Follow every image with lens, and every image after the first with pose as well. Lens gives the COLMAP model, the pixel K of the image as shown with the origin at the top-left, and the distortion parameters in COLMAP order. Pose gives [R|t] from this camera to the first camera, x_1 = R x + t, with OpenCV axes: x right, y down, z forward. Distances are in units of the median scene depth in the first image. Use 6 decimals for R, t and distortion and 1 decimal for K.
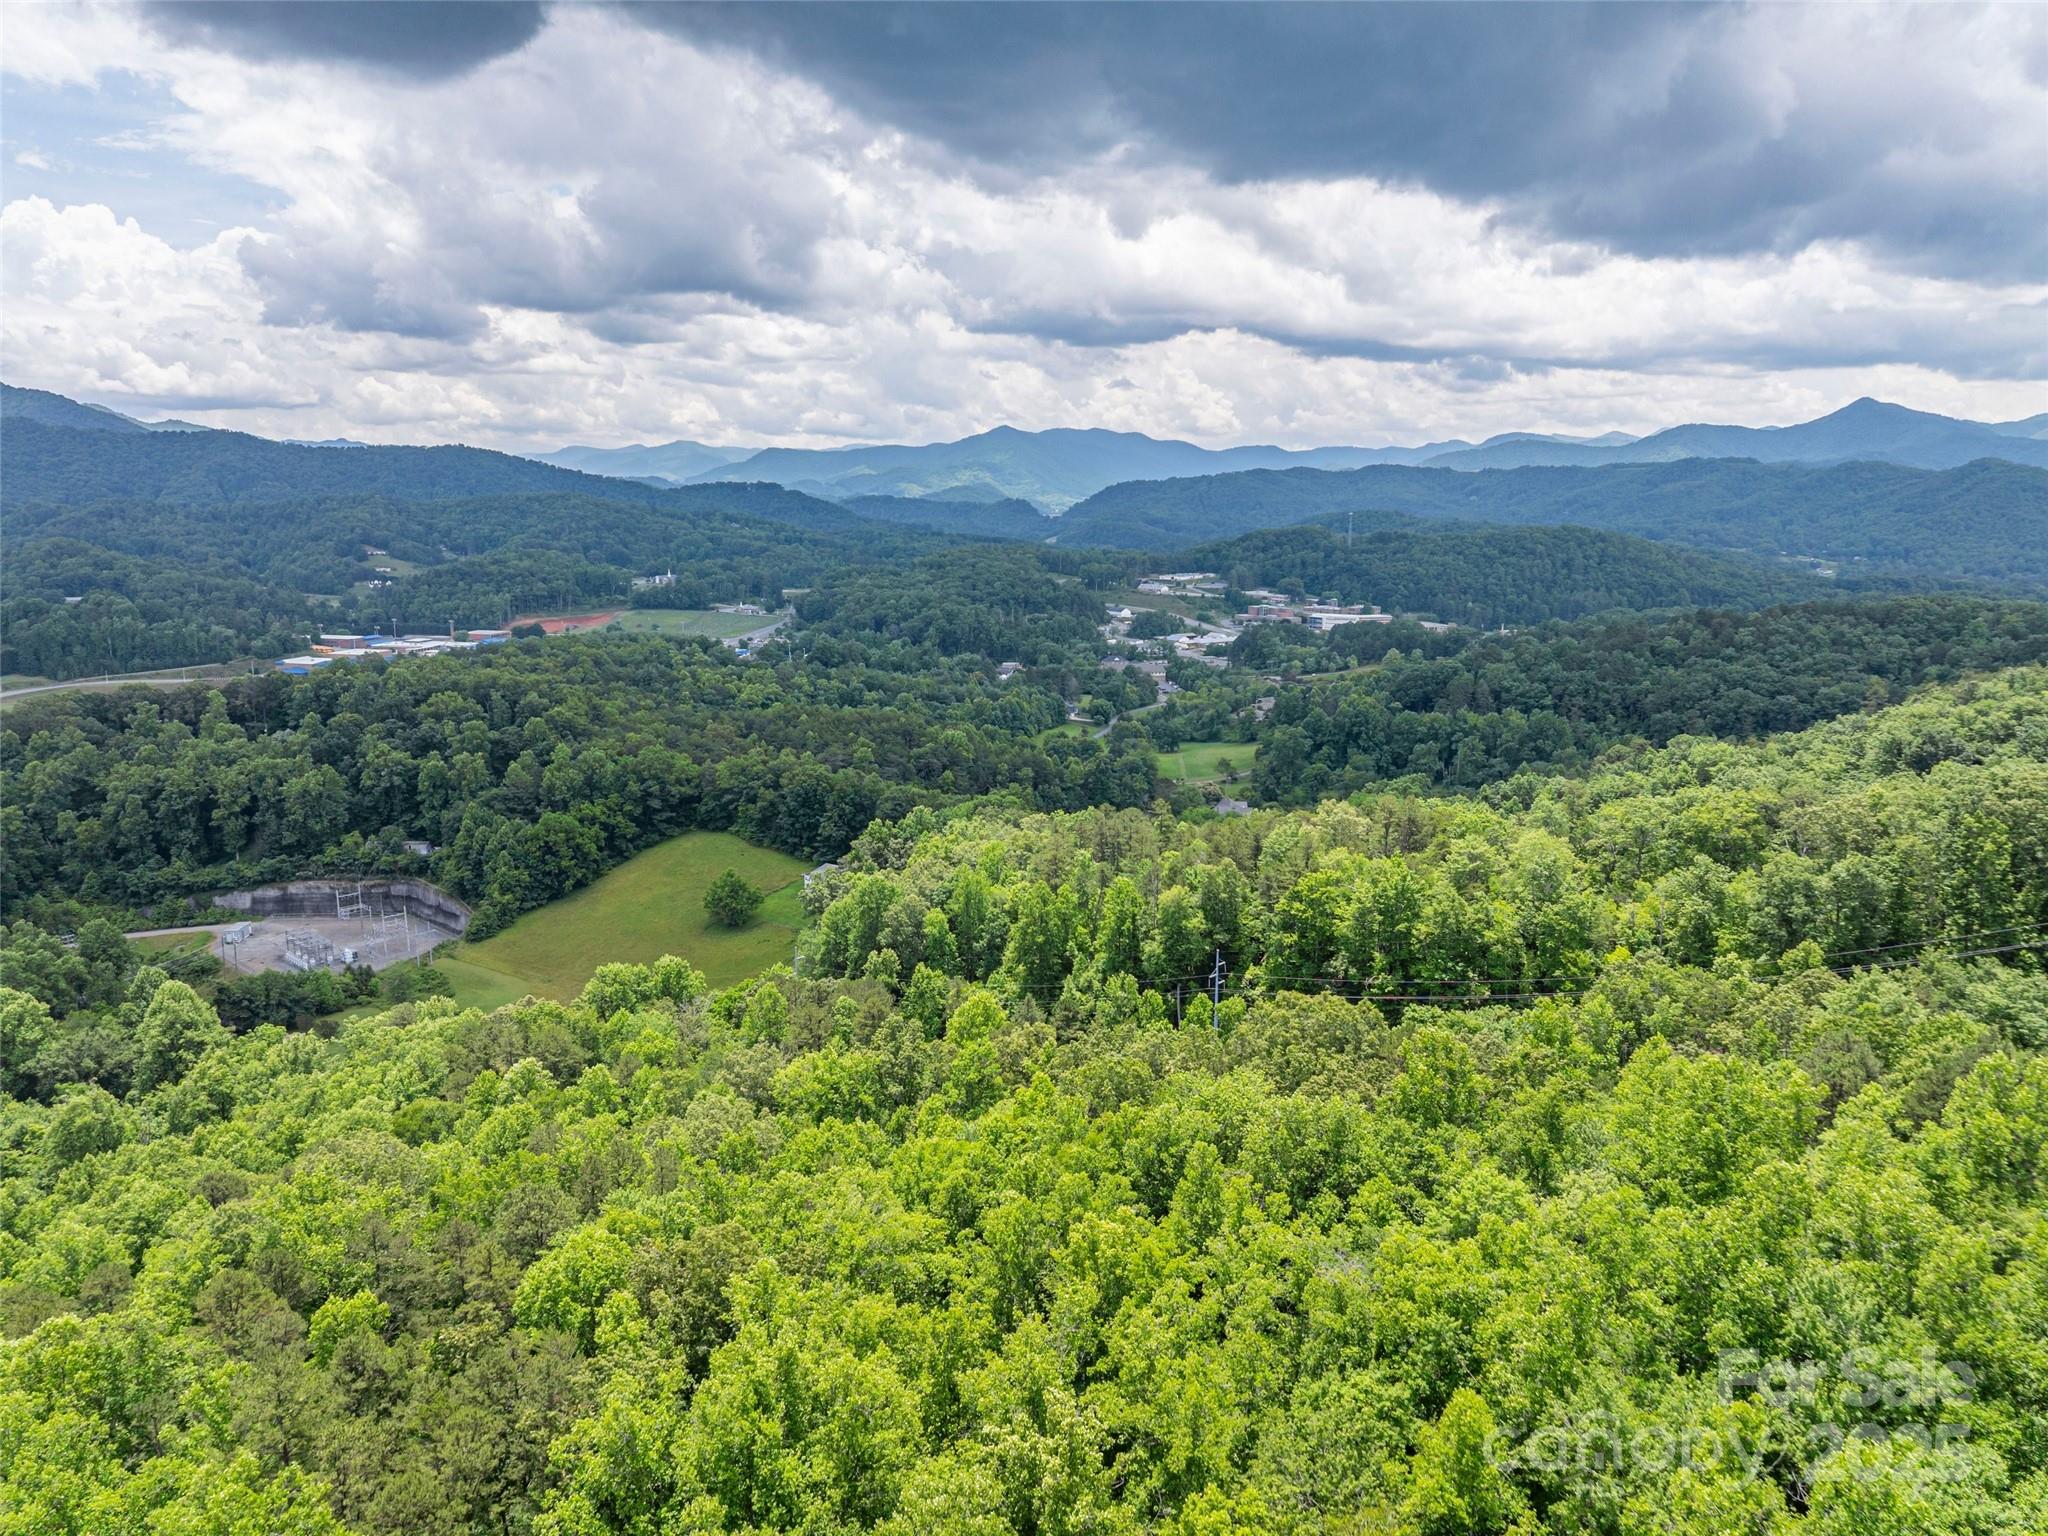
lens RADIAL K [[1421.7, 0, 1024.0], [0, 1421.7, 768.0], [0, 0, 1]] dist [-0.046627, 0.005018]
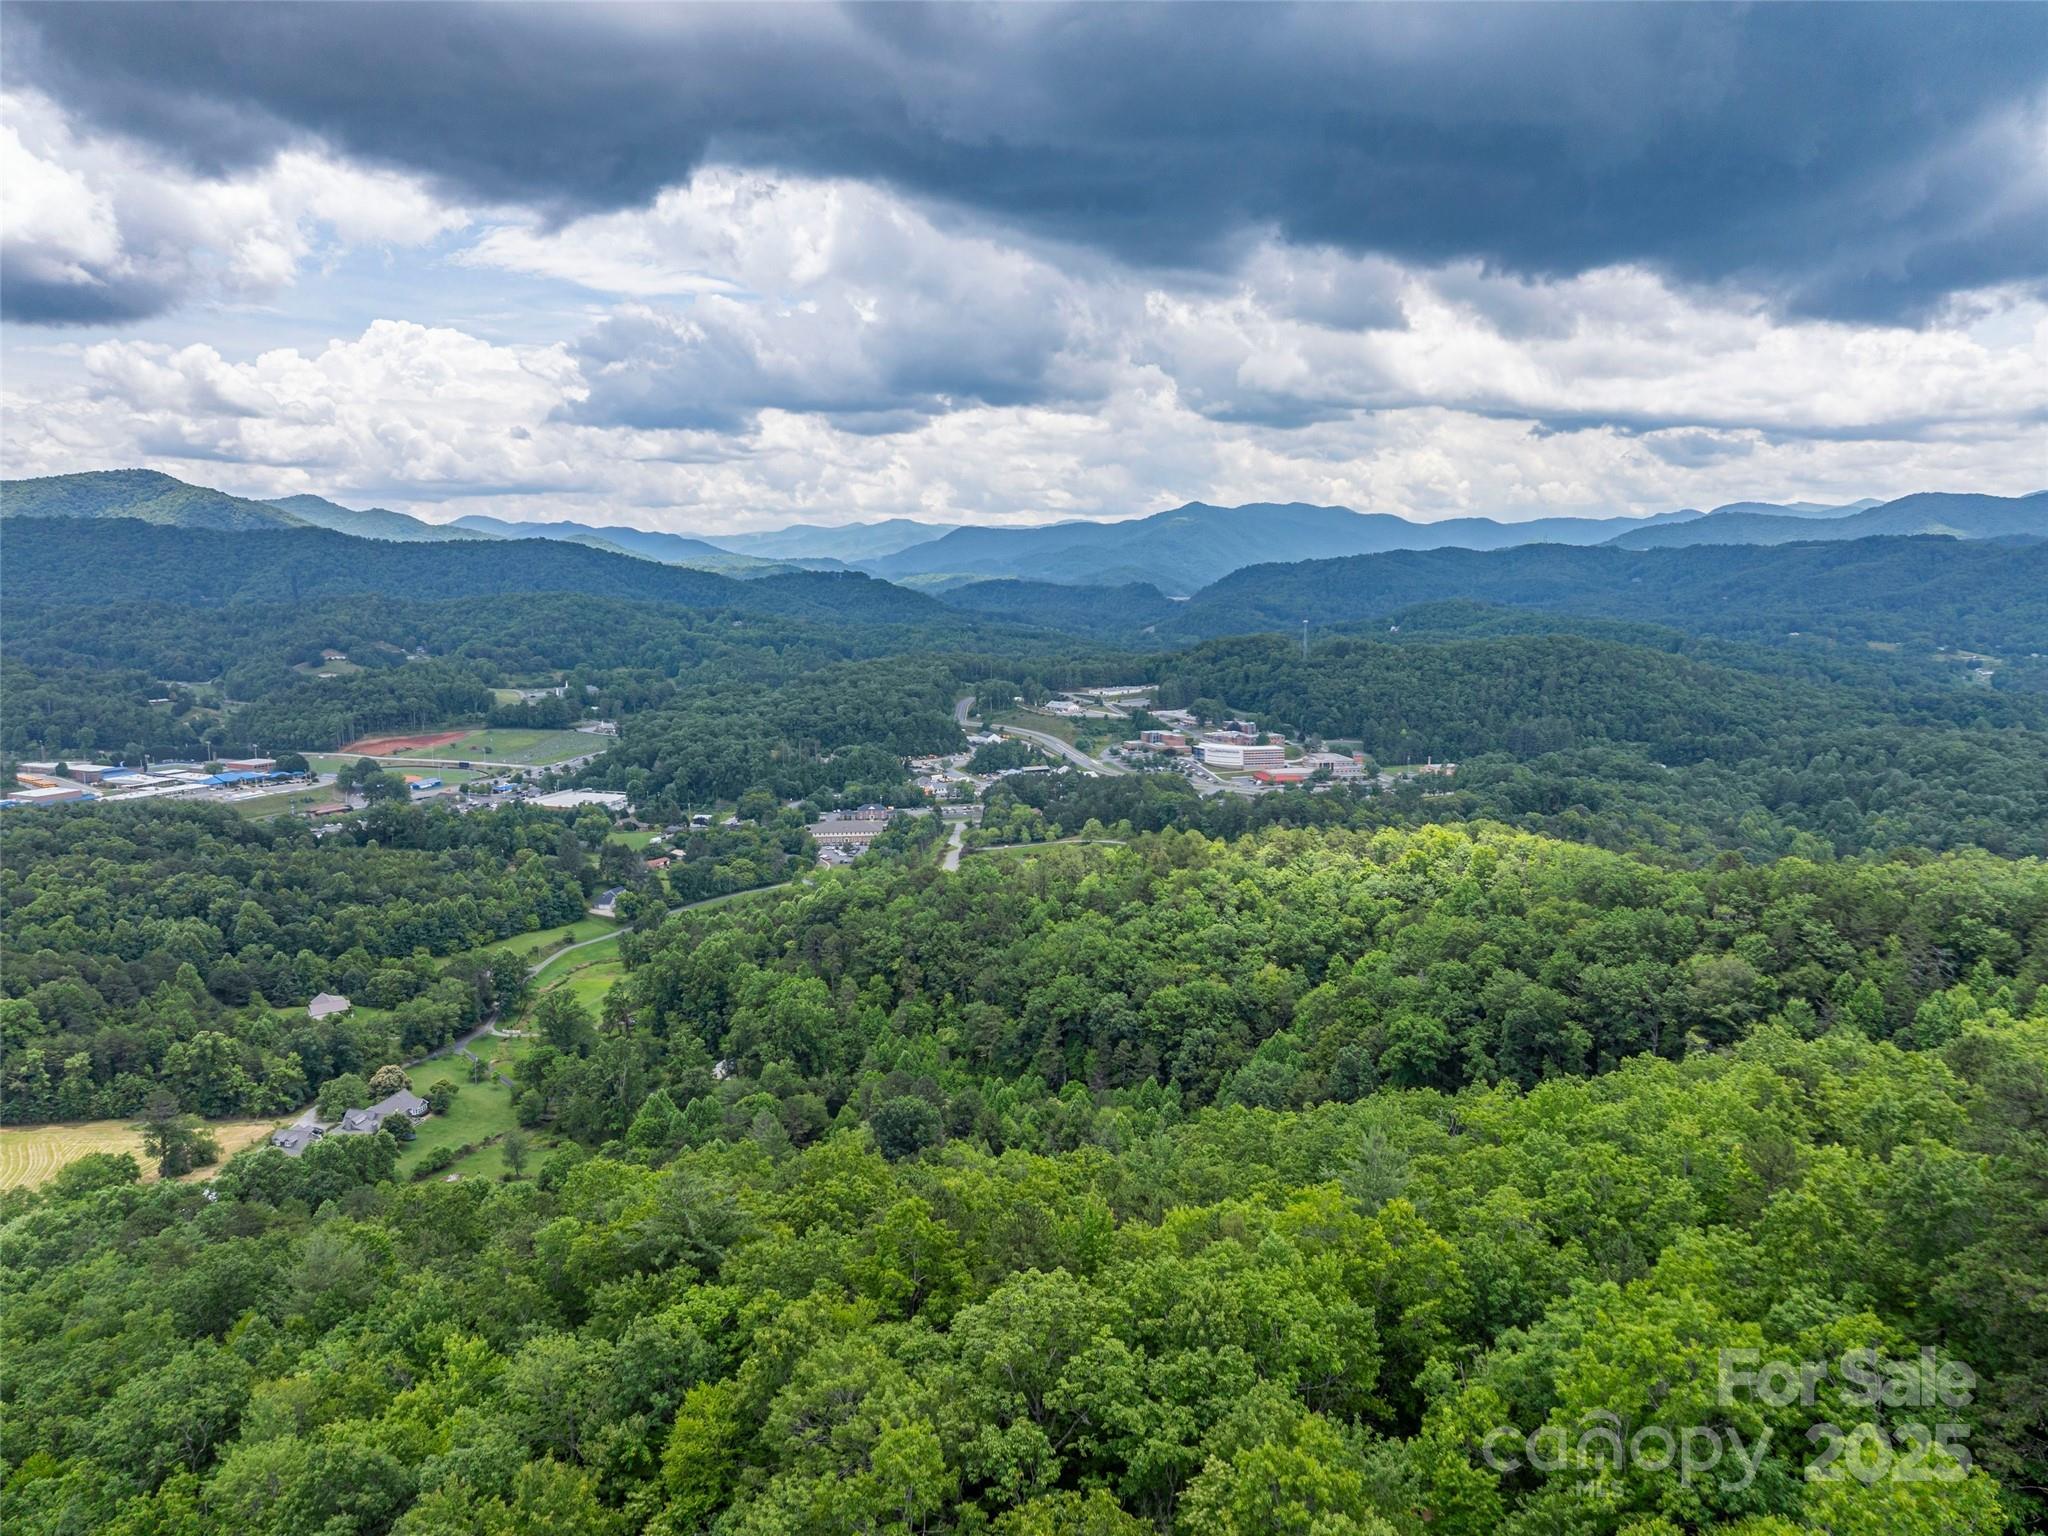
lens RADIAL K [[1421.7, 0, 1024.0], [0, 1421.7, 768.0], [0, 0, 1]] dist [-0.046627, 0.005018]
pose [[0.988007, 0.015901, -0.153590, 0.195152], [-0.023680, 0.998521, -0.048948, -0.040718], [0.152585, 0.051998, 0.986922, 0.103639]]
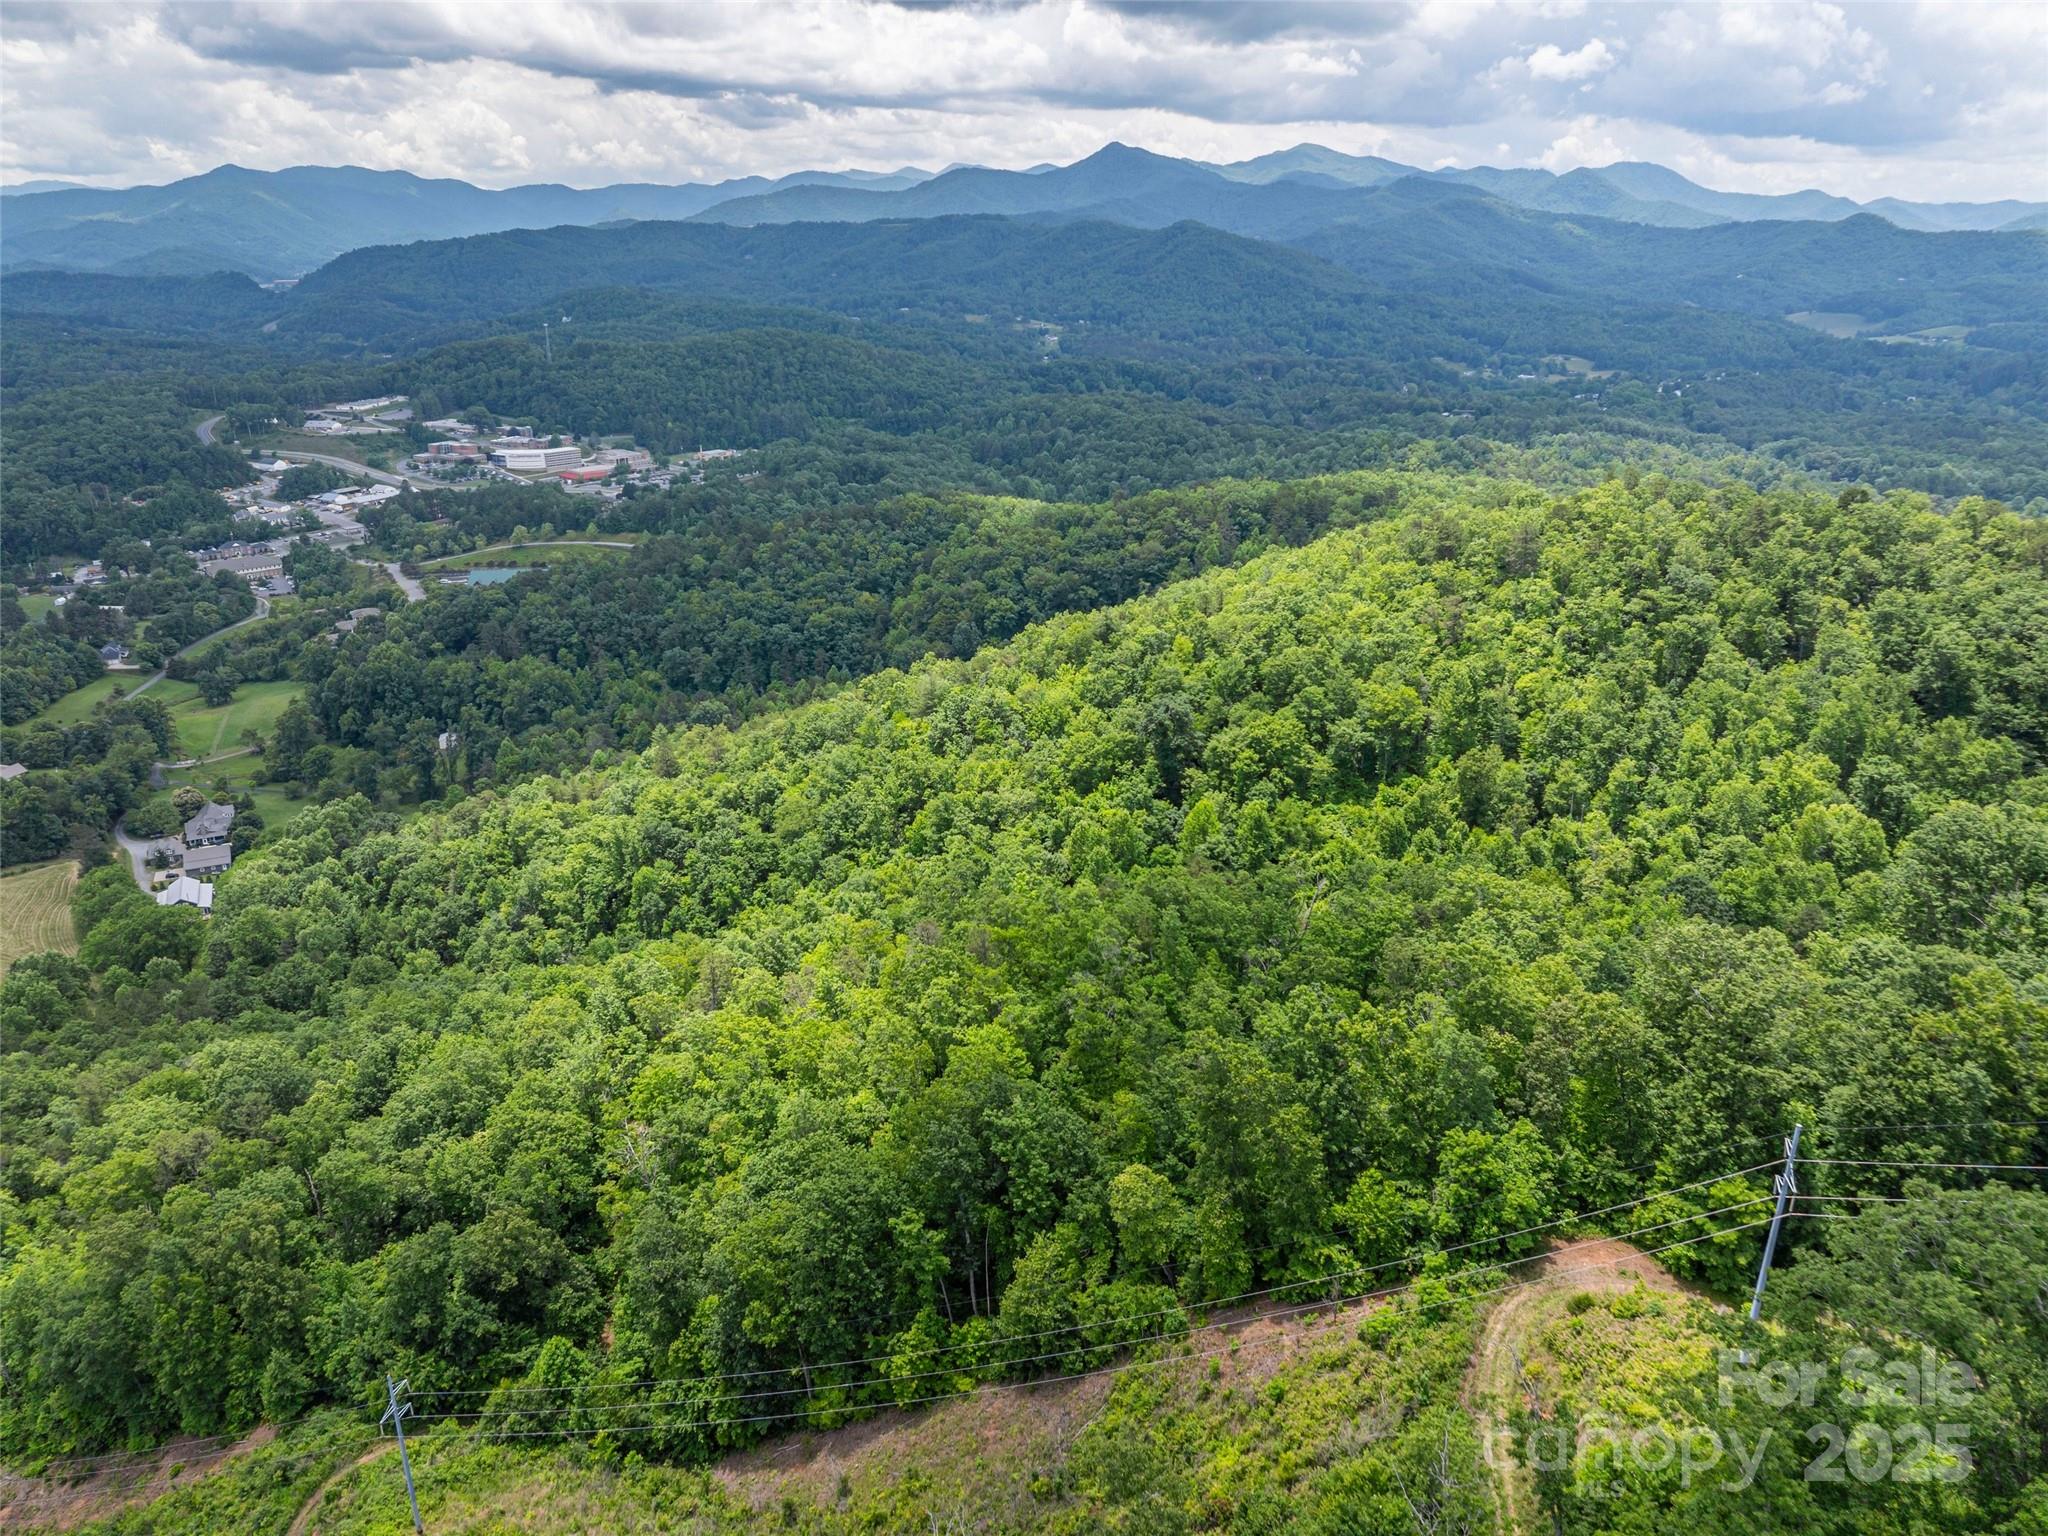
lens RADIAL K [[1421.7, 0, 1024.0], [0, 1421.7, 768.0], [0, 0, 1]] dist [-0.046627, 0.005018]
pose [[0.896157, -0.160460, 0.413708, 0.082264], [0.087154, 0.977818, 0.190464, -0.042735], [-0.435093, -0.134630, 0.890263, -0.007133]]
